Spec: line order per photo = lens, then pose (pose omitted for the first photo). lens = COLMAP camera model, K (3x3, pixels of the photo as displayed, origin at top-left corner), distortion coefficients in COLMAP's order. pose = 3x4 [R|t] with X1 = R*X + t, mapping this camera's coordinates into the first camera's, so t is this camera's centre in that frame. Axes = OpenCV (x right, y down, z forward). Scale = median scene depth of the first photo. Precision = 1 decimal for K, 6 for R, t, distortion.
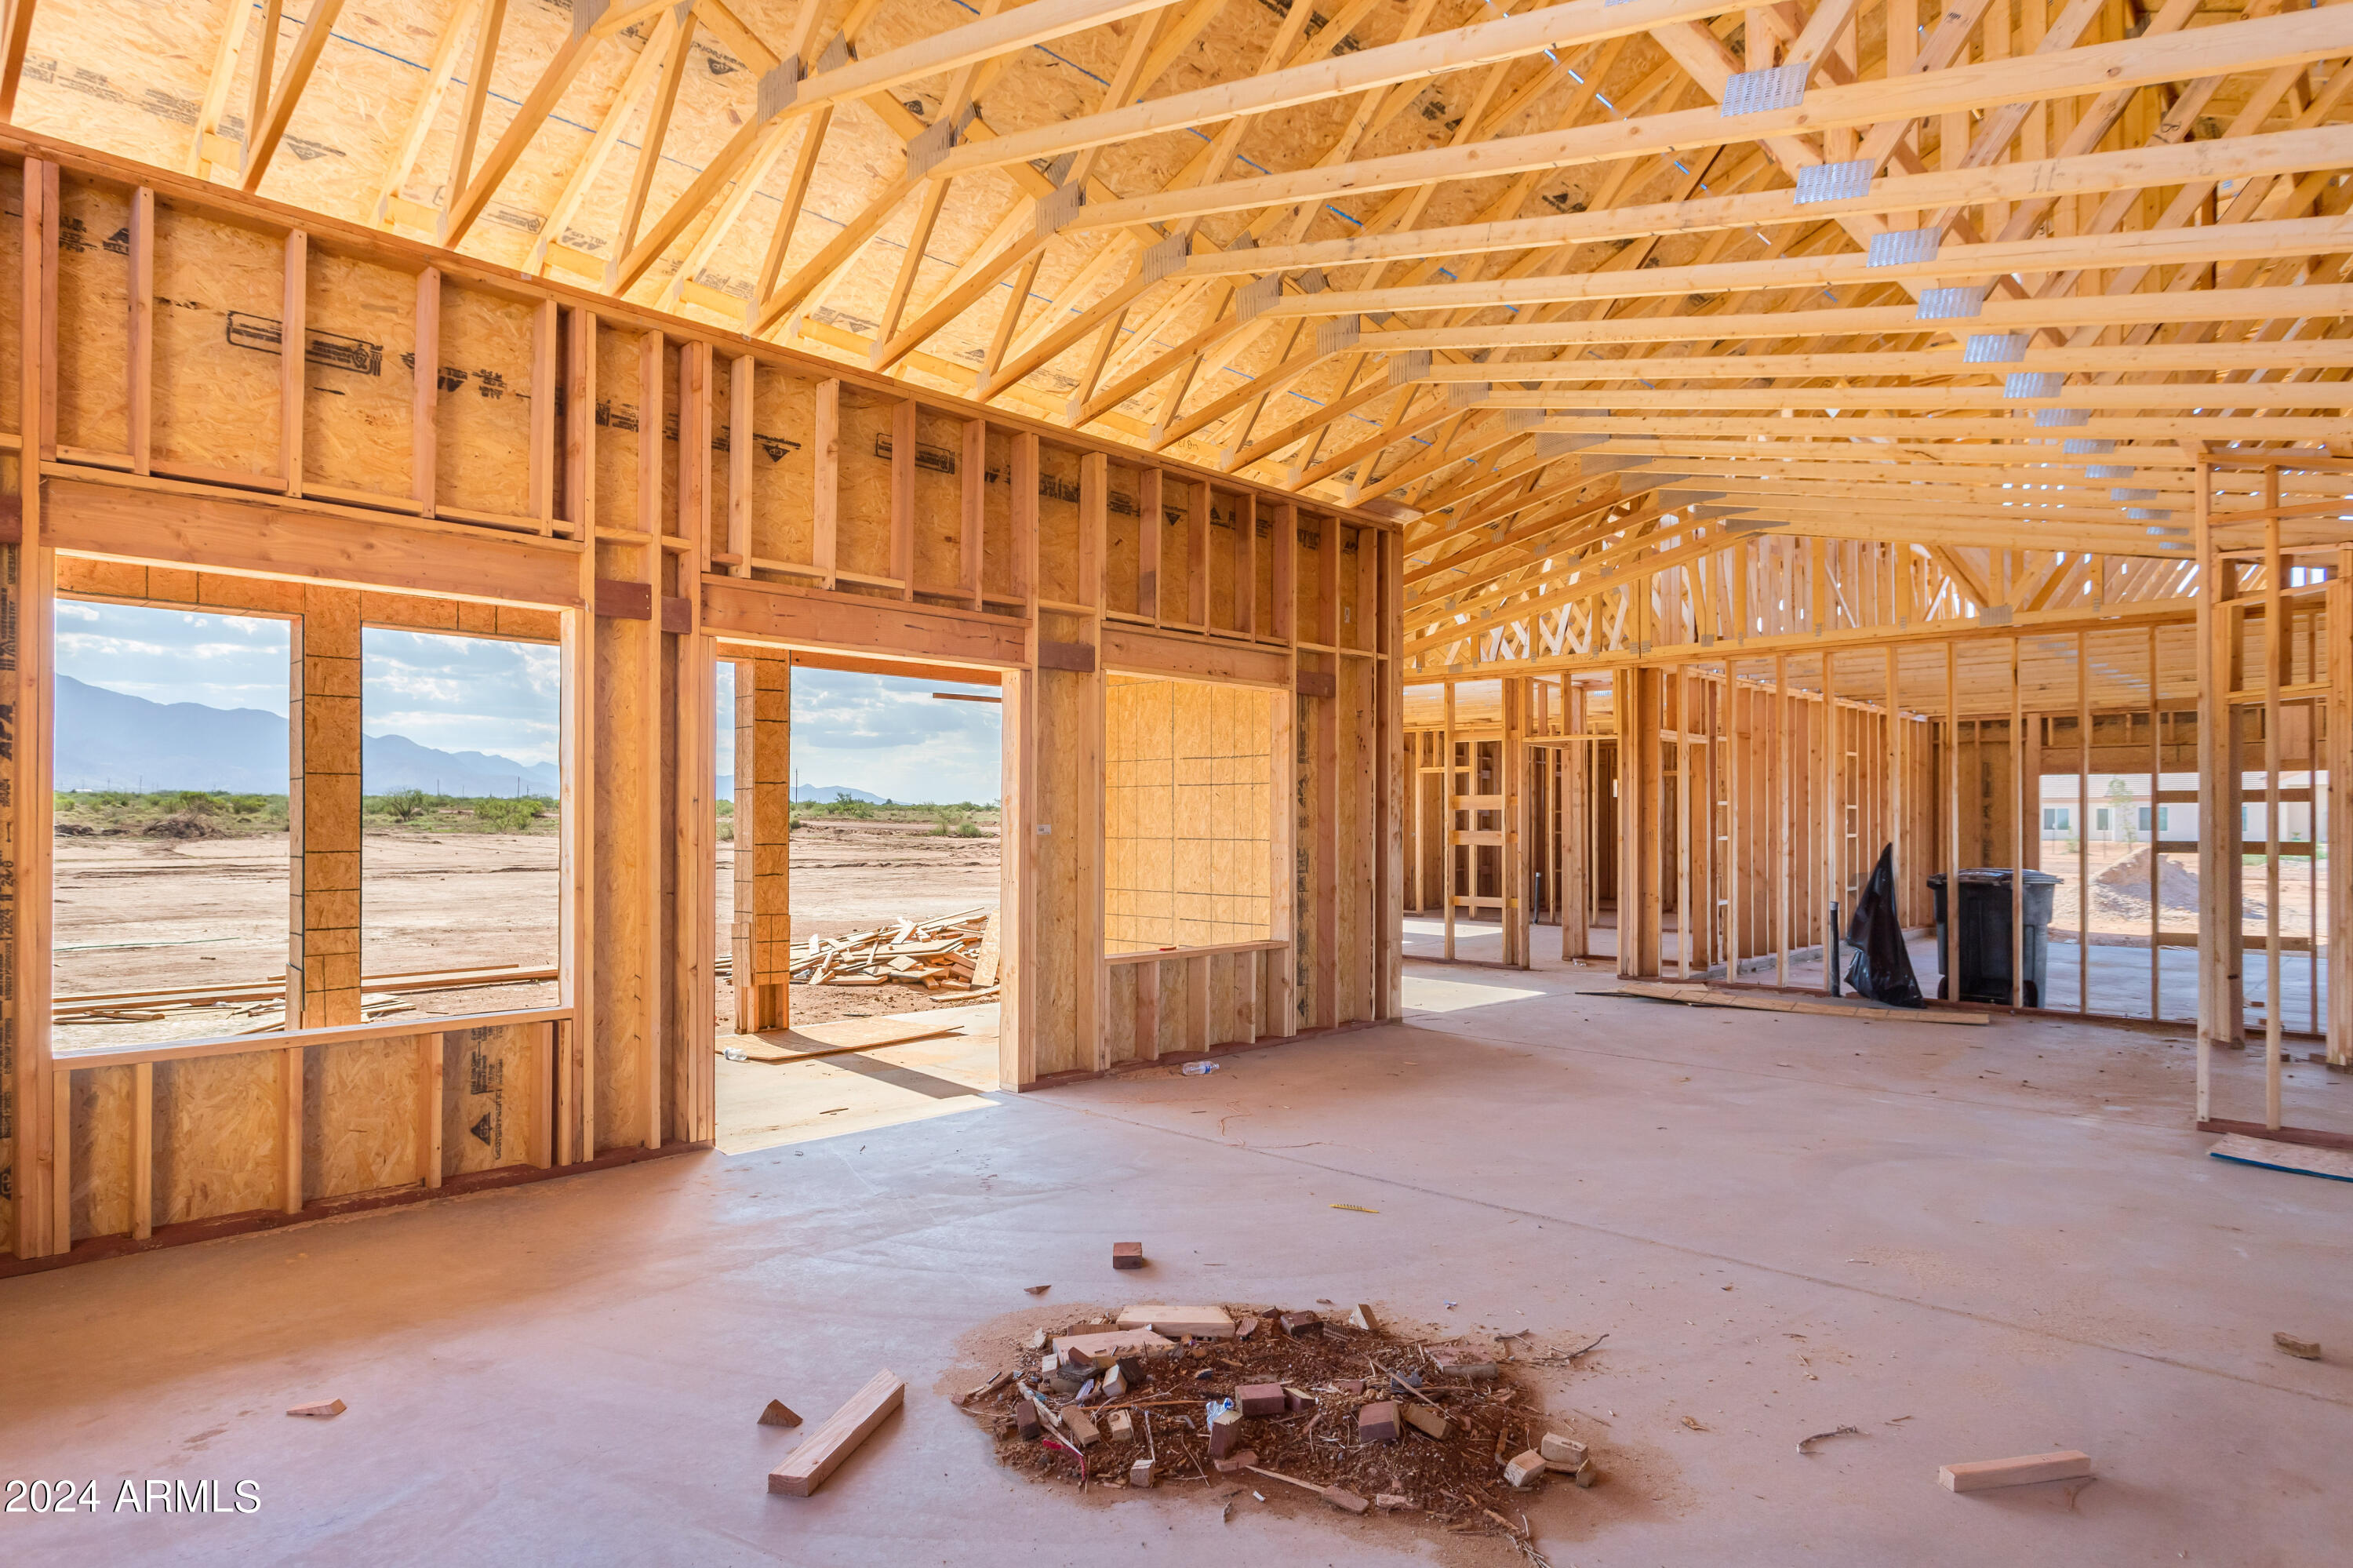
lens RADIAL K [[1296.4, 0, 1180.6], [0, 1296.4, 821.3], [0, 0, 1]] dist [-0.017838, 0.000287]
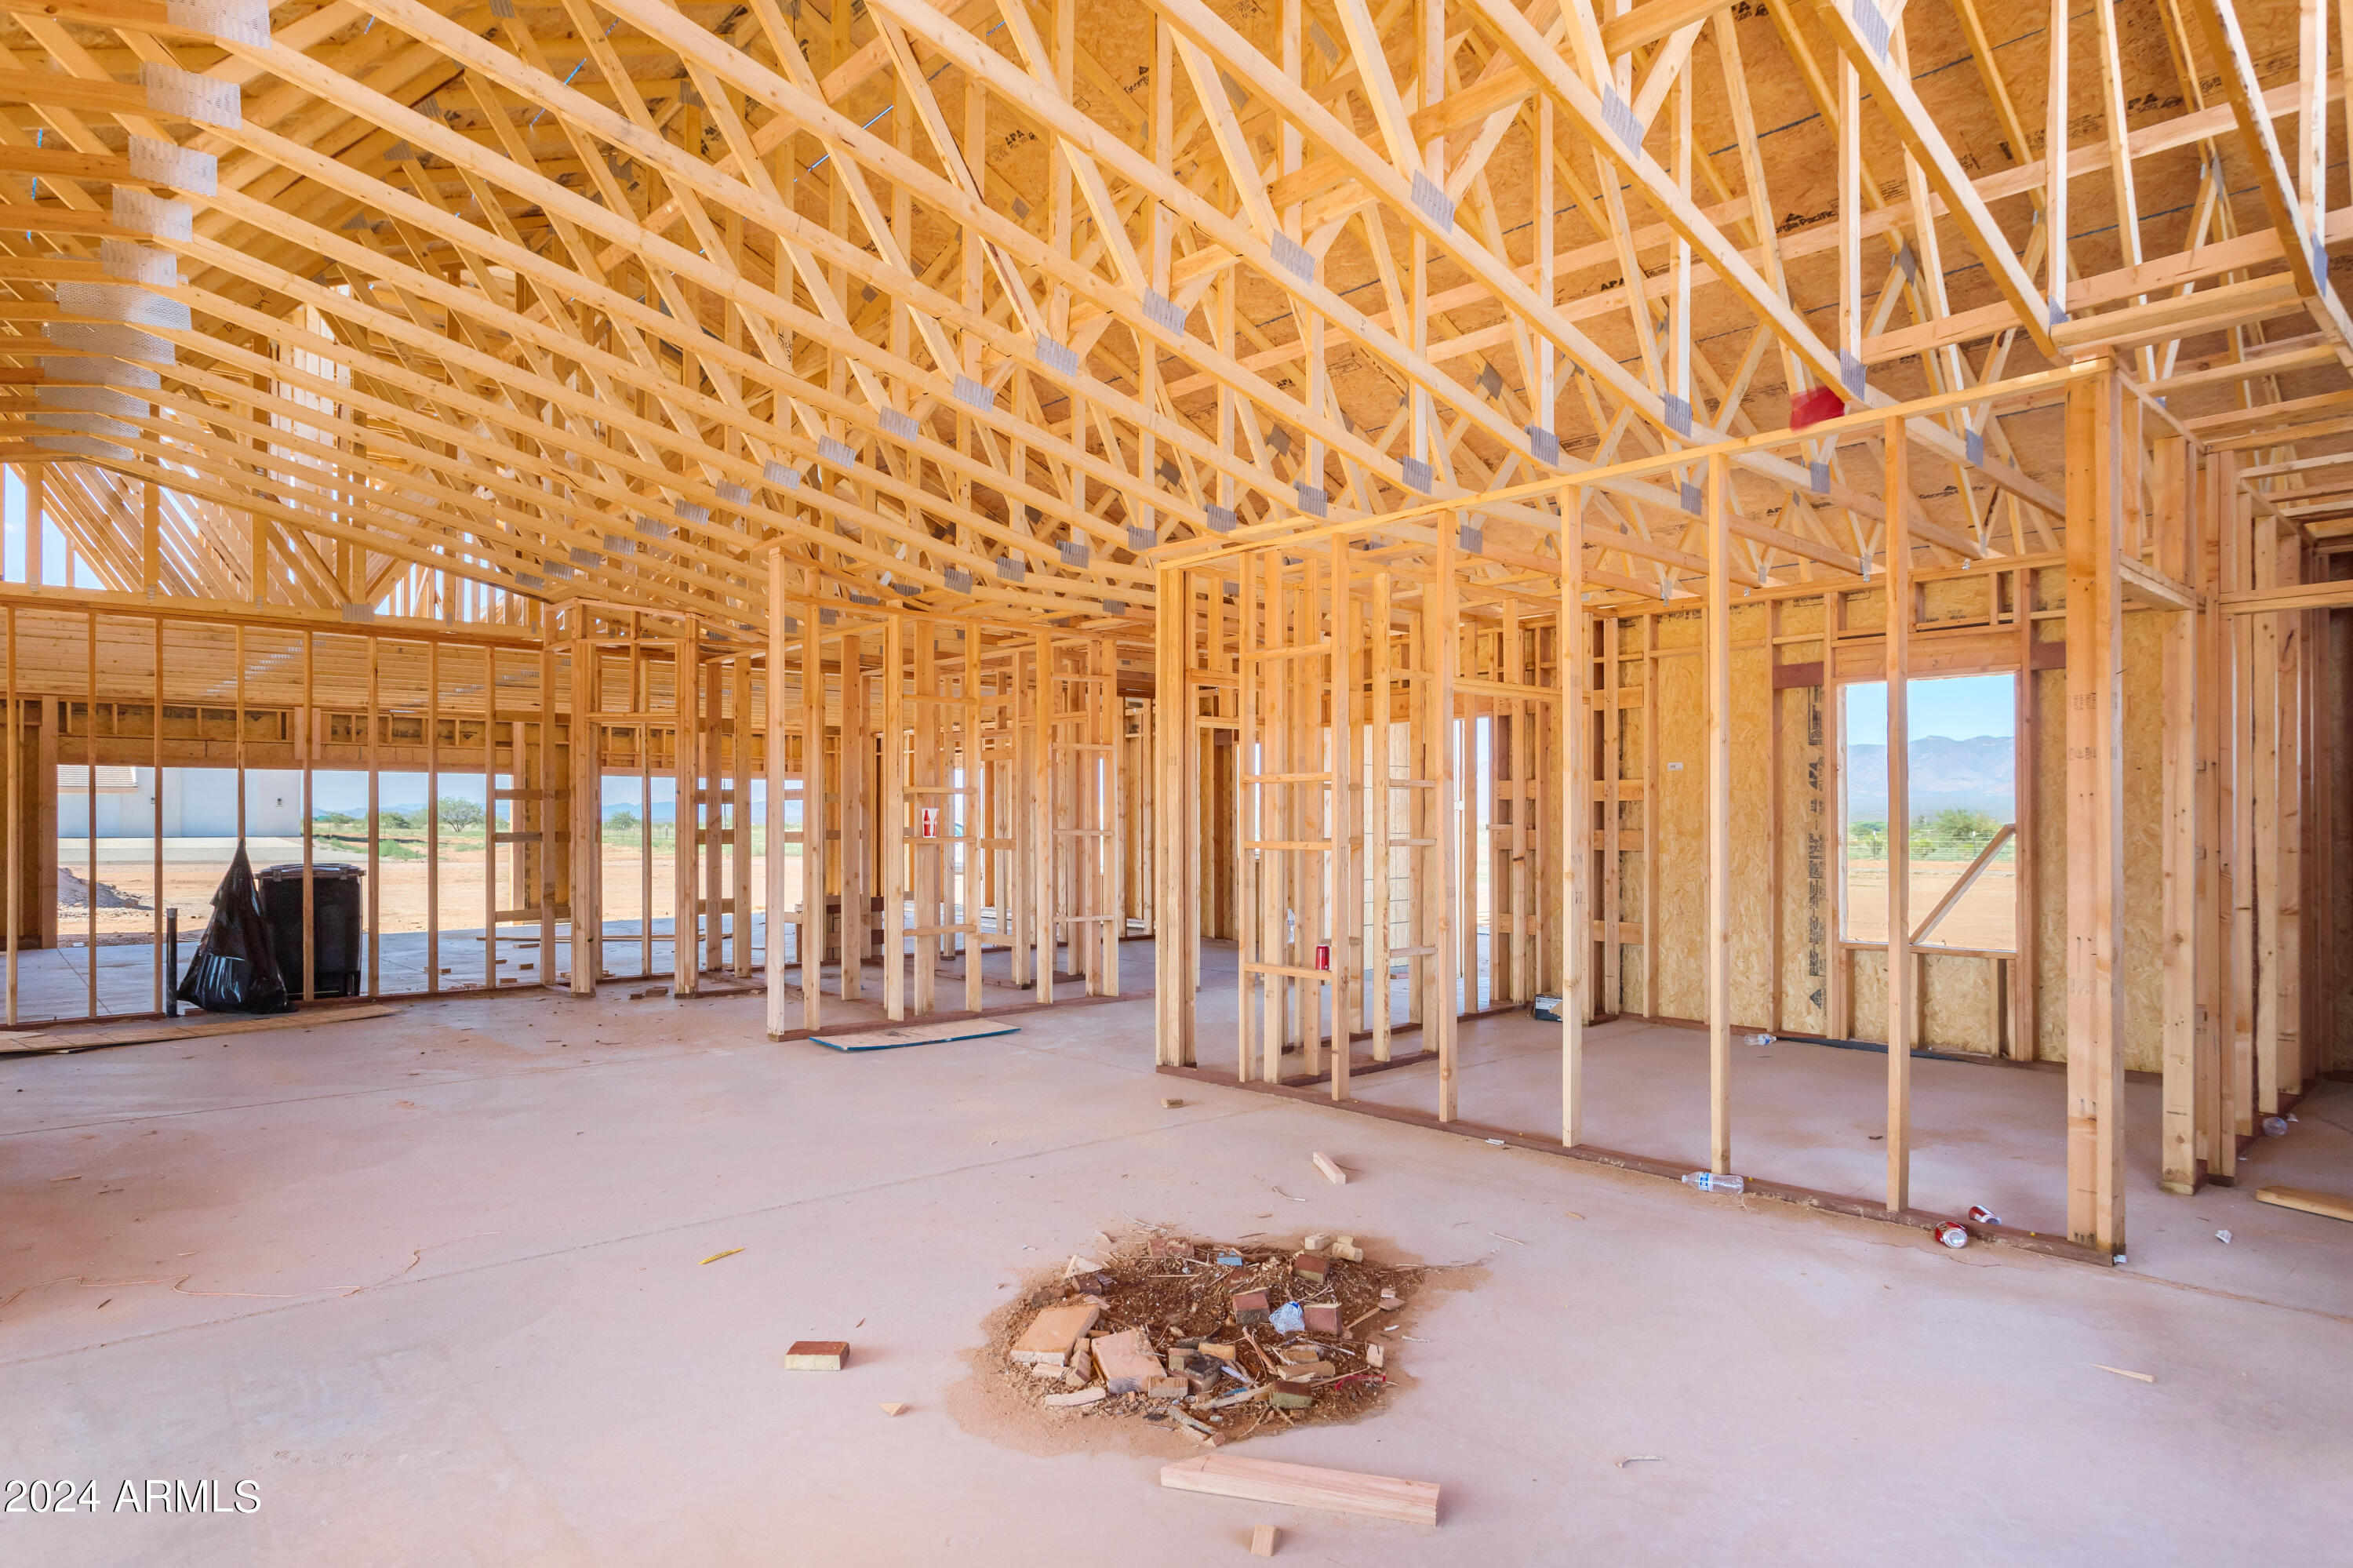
lens RADIAL K [[1296.4, 0, 1180.6], [0, 1296.4, 821.3], [0, 0, 1]] dist [-0.017838, 0.000287]
pose [[0.070117, -0.000488, 0.997539, -0.397175], [-0.001805, 0.999998, 0.000616, 0.003691], [-0.997537, -0.001843, 0.070116, 0.355738]]
